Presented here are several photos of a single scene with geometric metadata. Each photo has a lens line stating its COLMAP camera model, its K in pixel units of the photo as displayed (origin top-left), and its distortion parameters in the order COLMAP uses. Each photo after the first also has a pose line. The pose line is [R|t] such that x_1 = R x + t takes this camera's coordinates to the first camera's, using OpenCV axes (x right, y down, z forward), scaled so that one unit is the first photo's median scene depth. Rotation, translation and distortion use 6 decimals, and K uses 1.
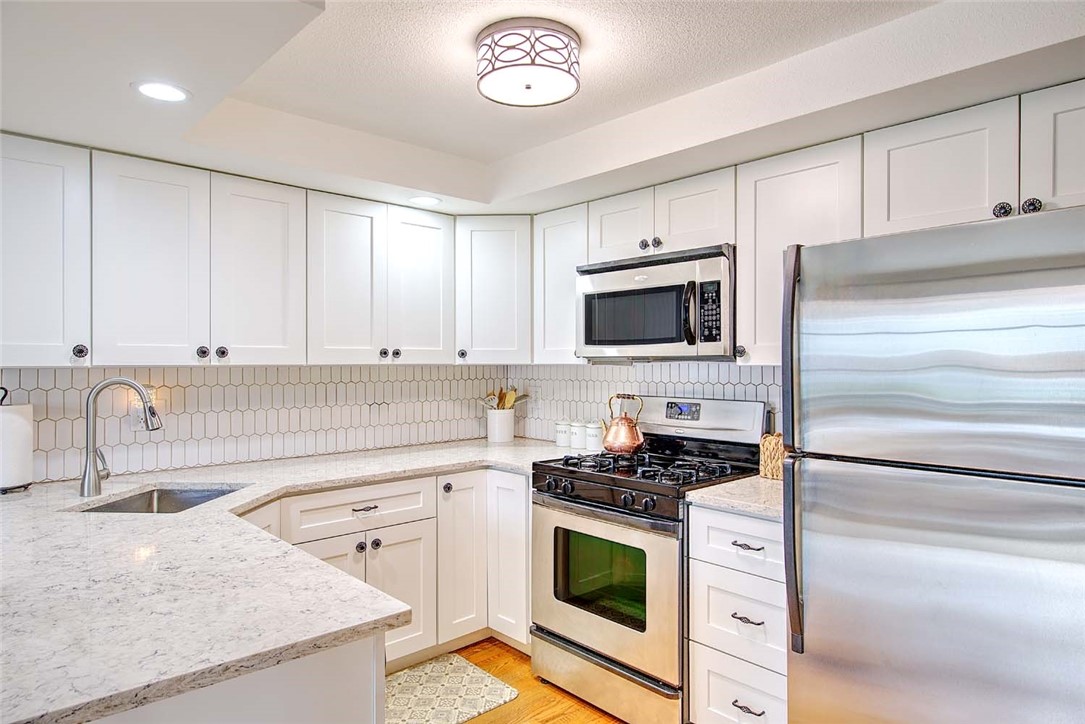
lens RADIAL K [[636.0, 0, 540.3], [0, 636.0, 362.1], [0, 0, 1]] dist [0.004742, -0.008716]
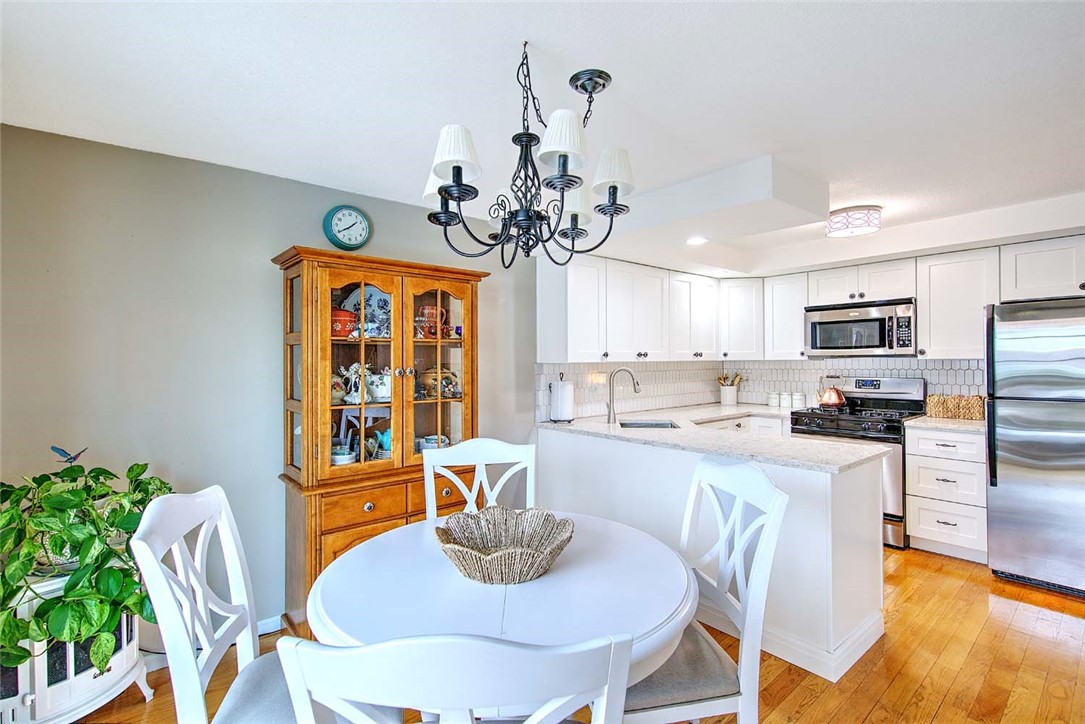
lens RADIAL K [[488.7, 0, 544.0], [0, 488.7, 360.5], [0, 0, 1]] dist [0.006708, -0.001534]
pose [[0.999107, -0.008443, -0.041388, -0.710075], [0.008427, 0.999964, -0.000561, 0.000289], [0.041391, 0.000212, 0.999143, -0.510206]]
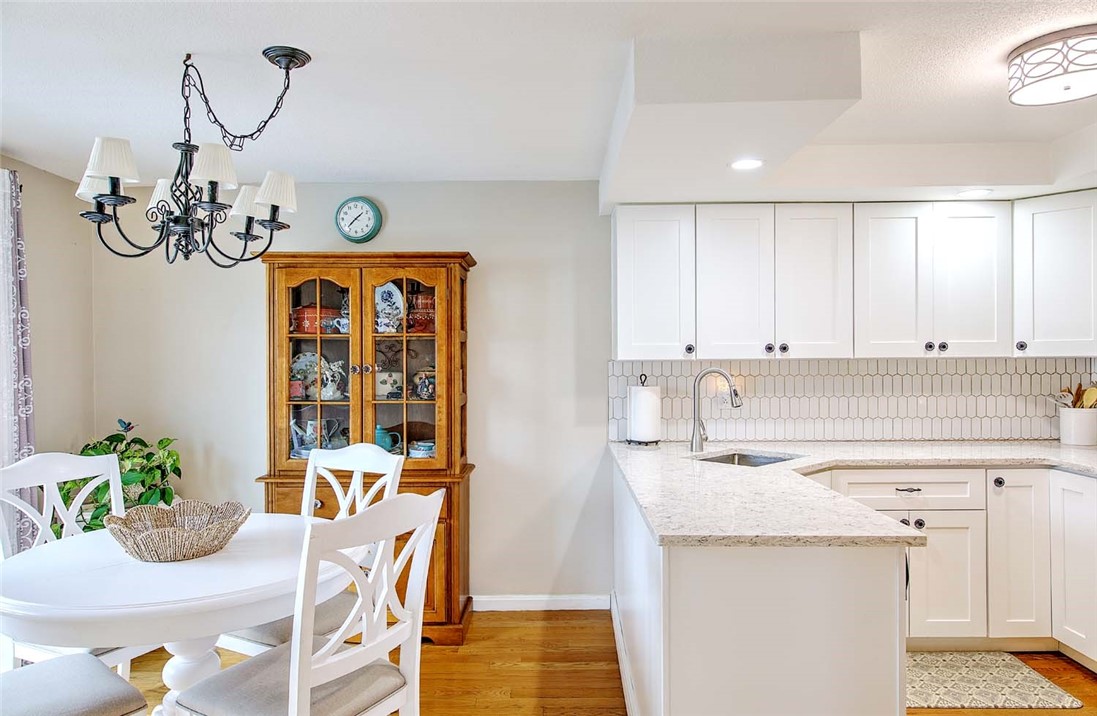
lens RADIAL K [[715.8, 0, 564.6], [0, 715.8, 361.8], [0, 0, 1]] dist [0.007719, 0.004033]
pose [[0.736135, -0.000800, -0.676834, 0.121064], [0.005738, 0.999971, 0.005060, 0.001580], [0.676810, -0.007609, 0.736118, -0.294745]]
